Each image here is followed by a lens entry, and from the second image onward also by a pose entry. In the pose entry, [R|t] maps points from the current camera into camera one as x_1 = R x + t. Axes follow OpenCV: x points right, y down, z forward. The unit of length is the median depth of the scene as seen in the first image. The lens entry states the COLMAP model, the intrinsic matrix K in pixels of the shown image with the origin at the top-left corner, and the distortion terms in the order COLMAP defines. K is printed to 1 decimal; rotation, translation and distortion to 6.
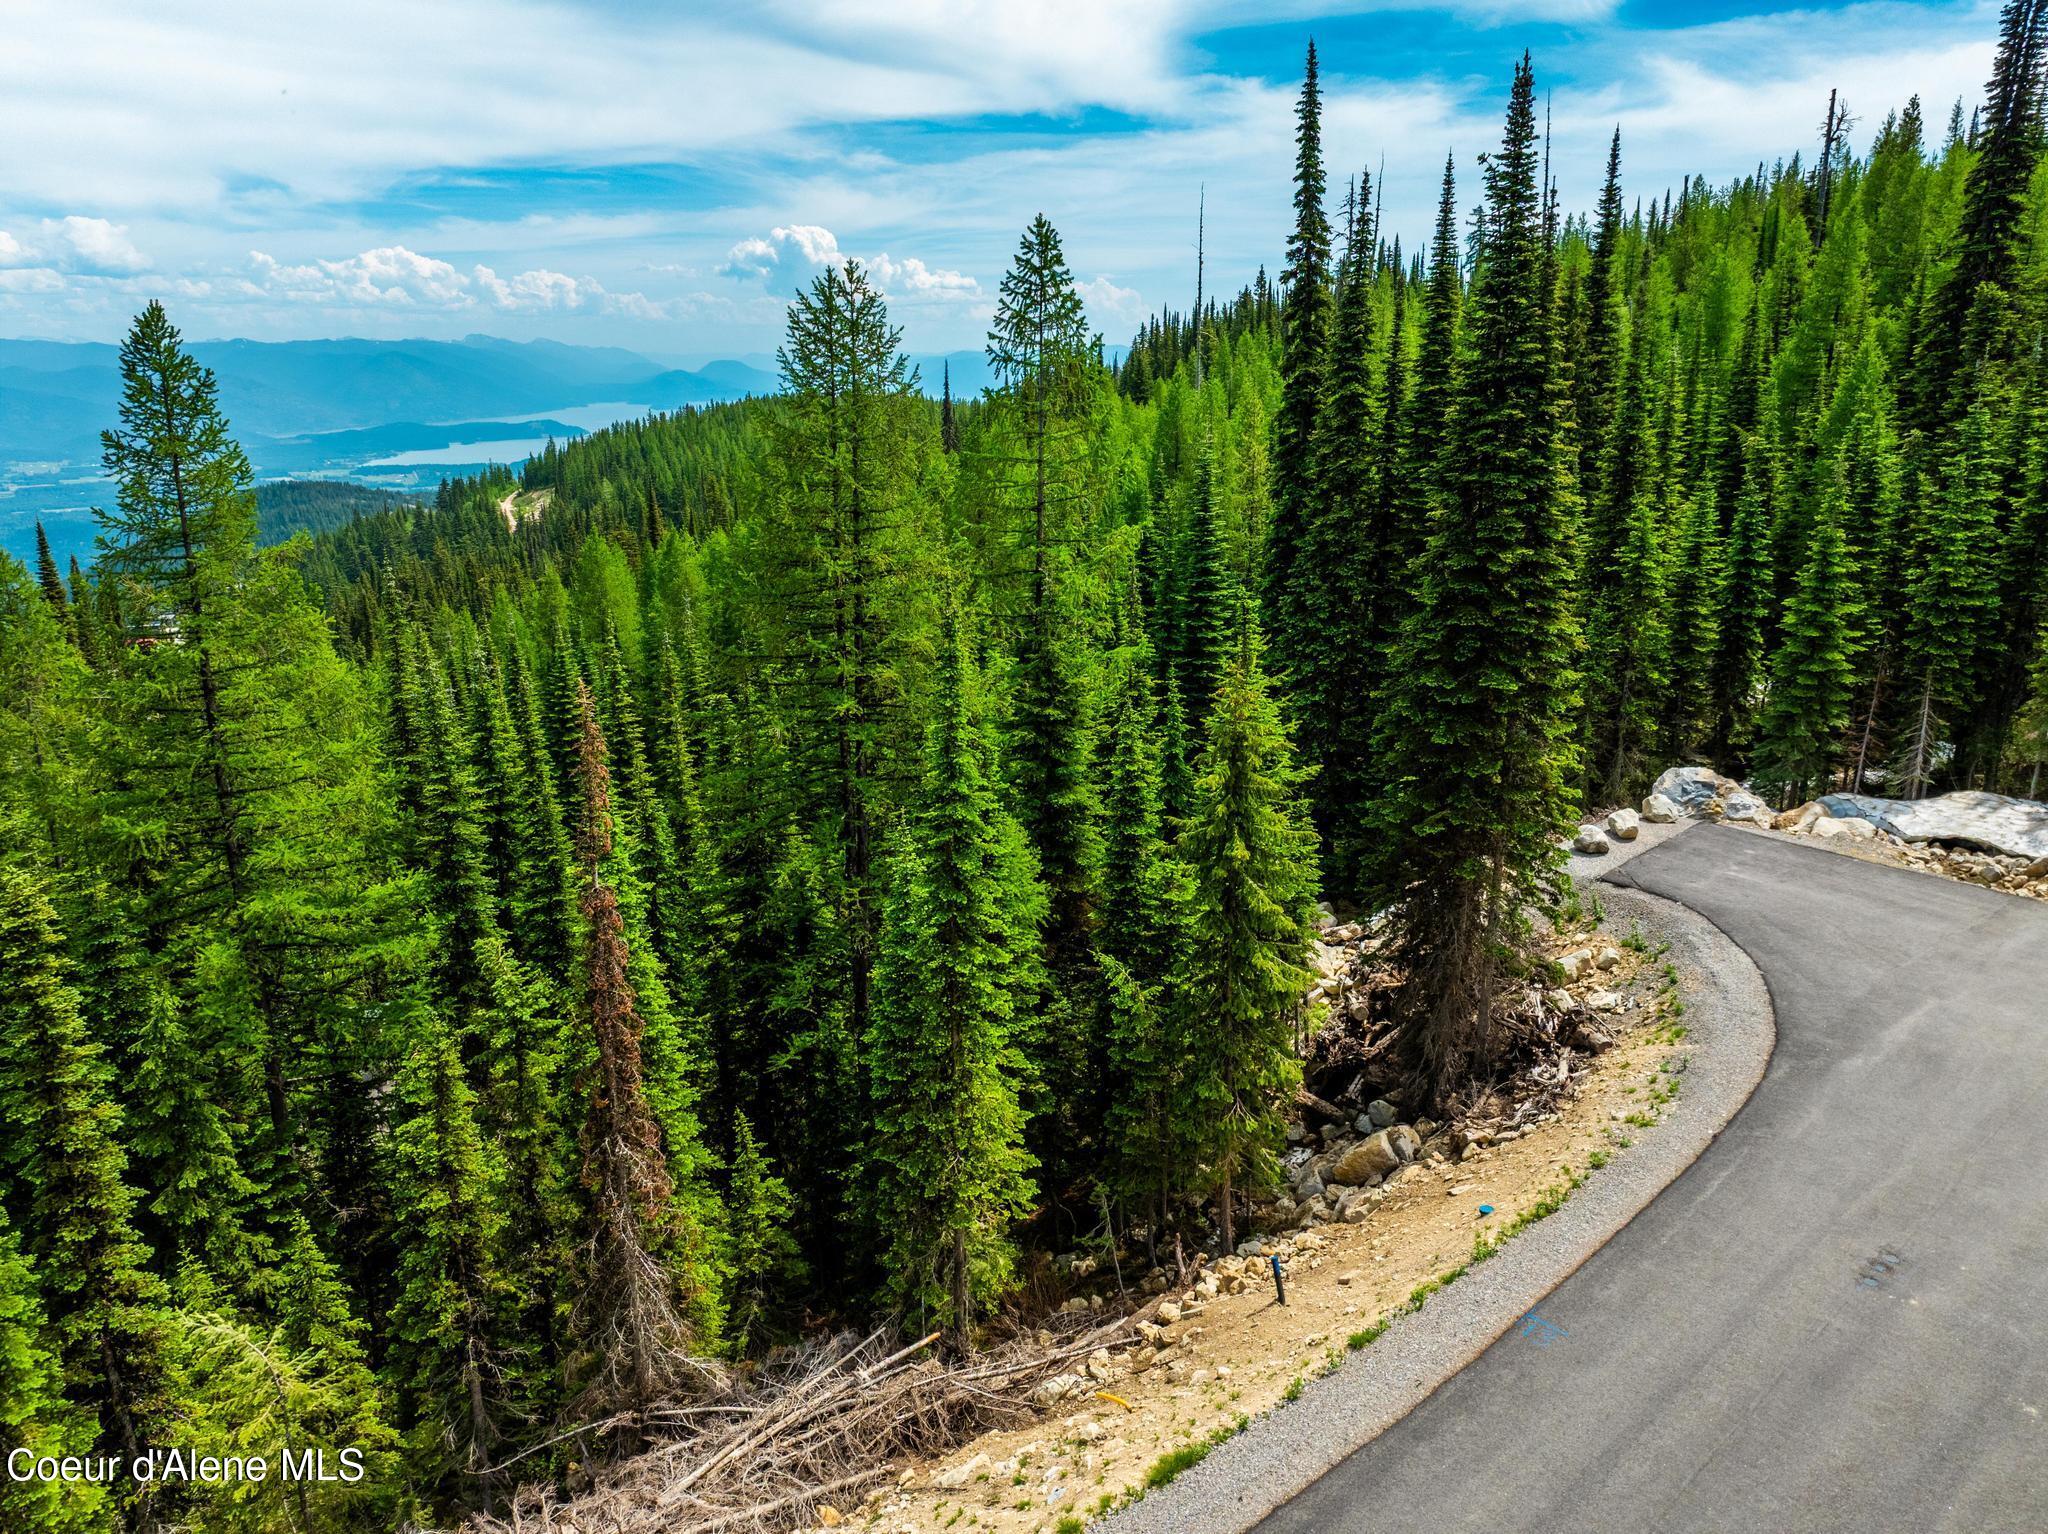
lens RADIAL K [[1515.3, 0, 1024.0], [0, 1515.3, 767.0], [0, 0, 1]] dist [-0.039641, 0.013067]
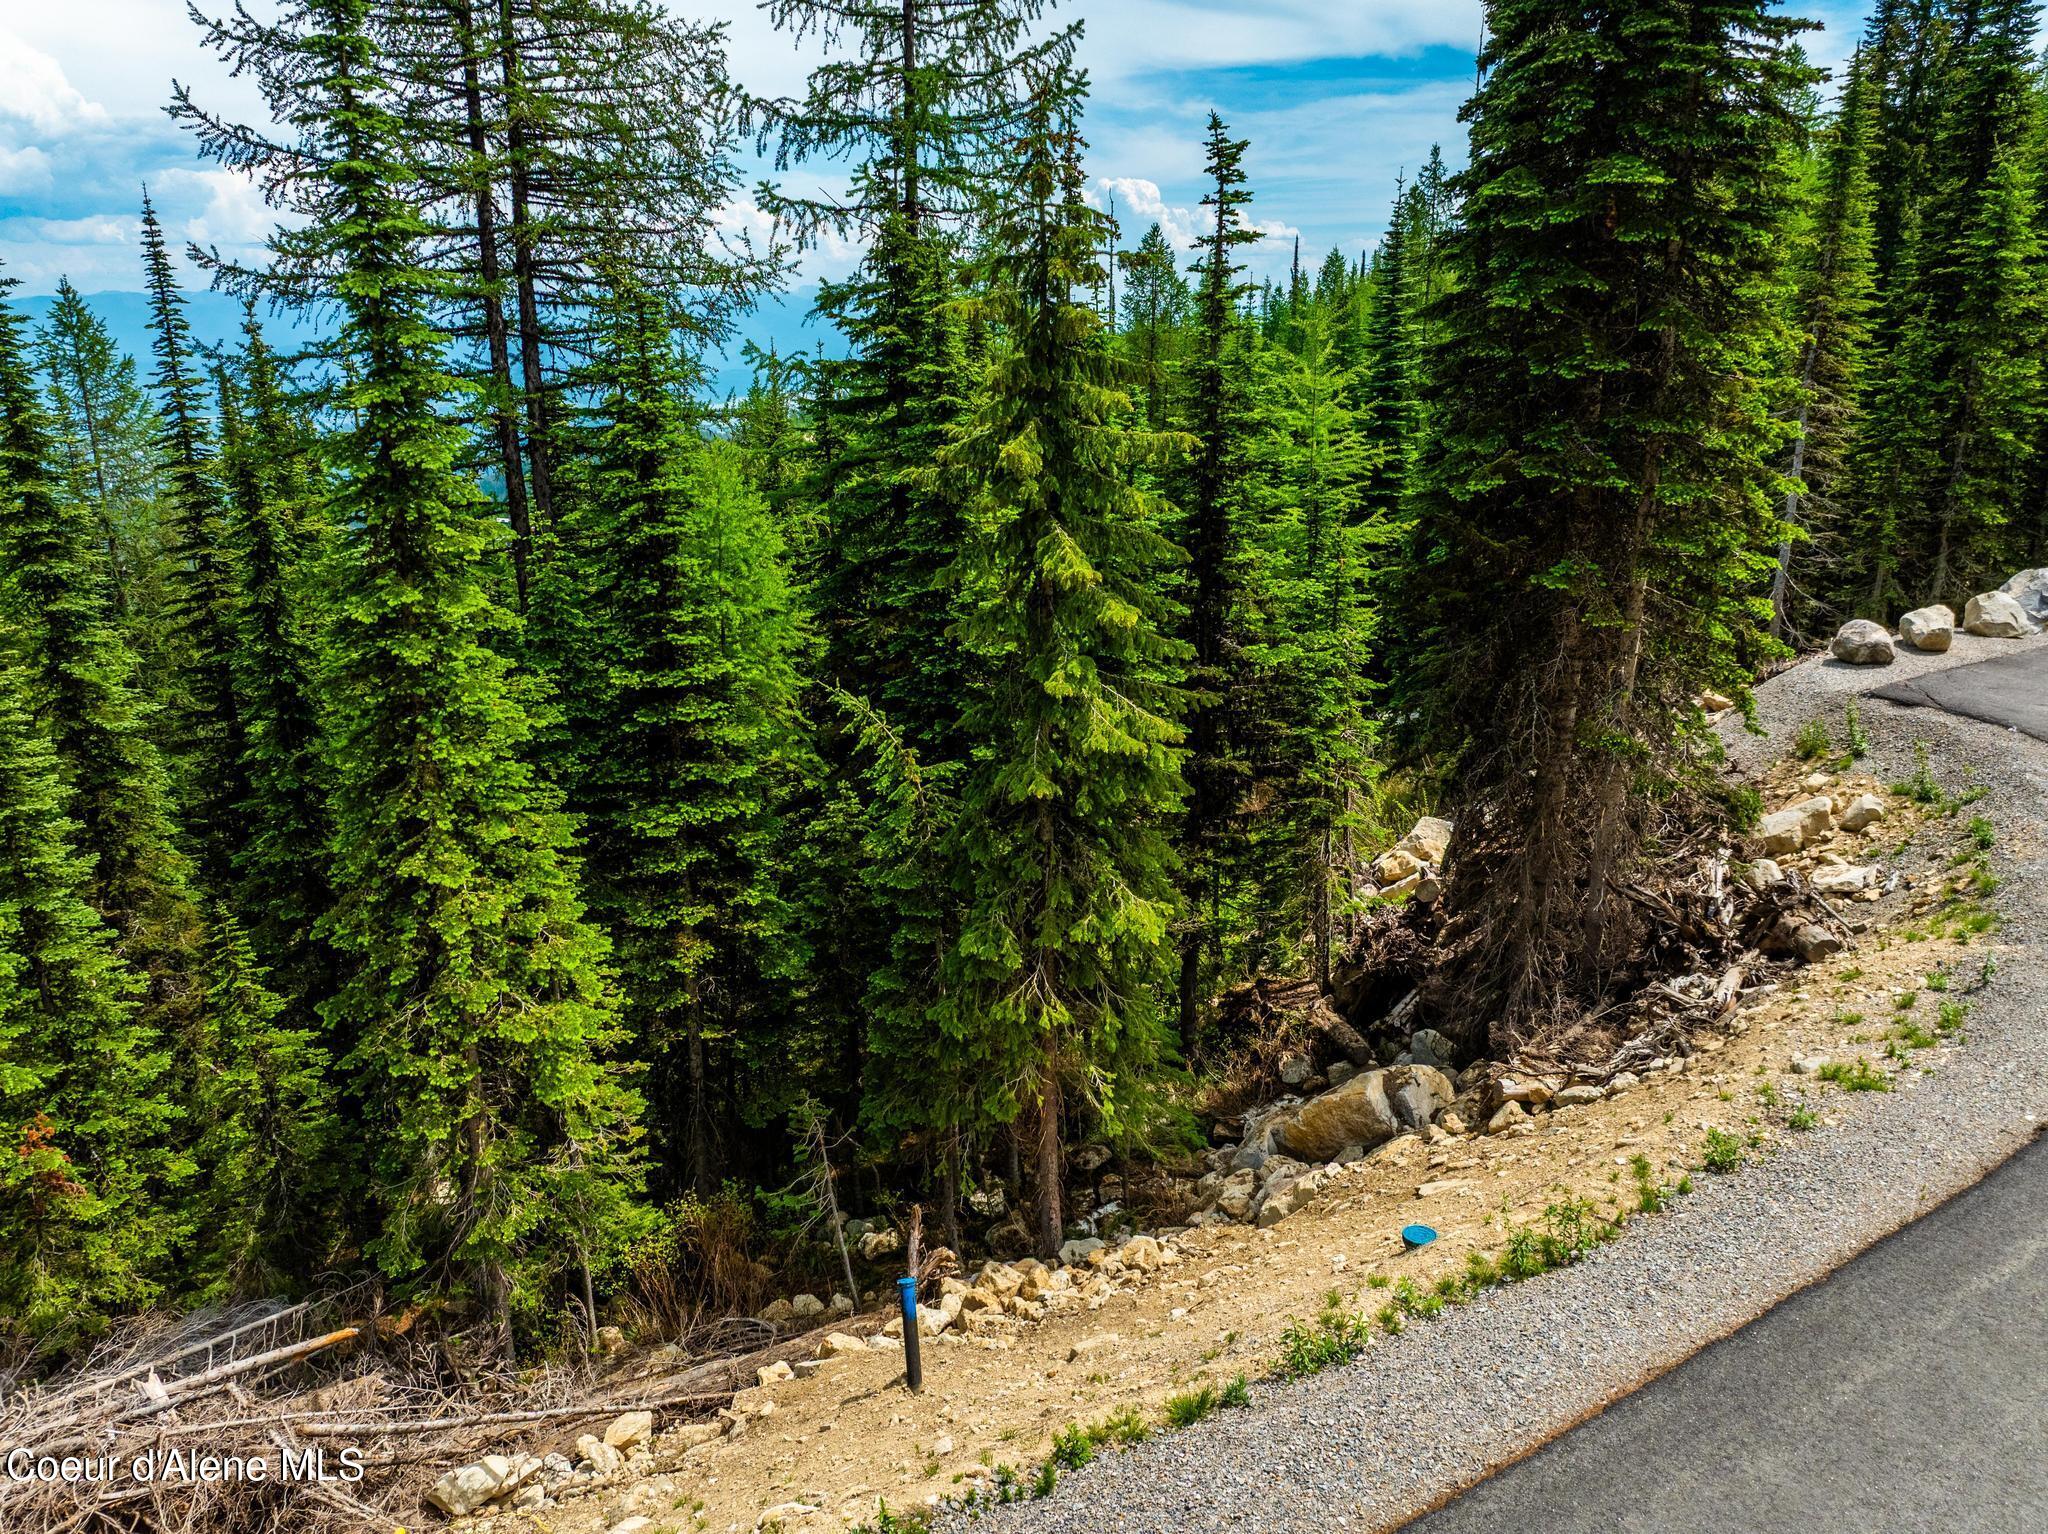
lens RADIAL K [[1515.3, 0, 1024.0], [0, 1515.3, 767.0], [0, 0, 1]] dist [-0.039641, 0.013067]
pose [[0.979462, 0.066875, -0.190214, 0.211328], [-0.061202, 0.997492, 0.035552, 0.122092], [0.192114, -0.023180, 0.981099, 0.447914]]
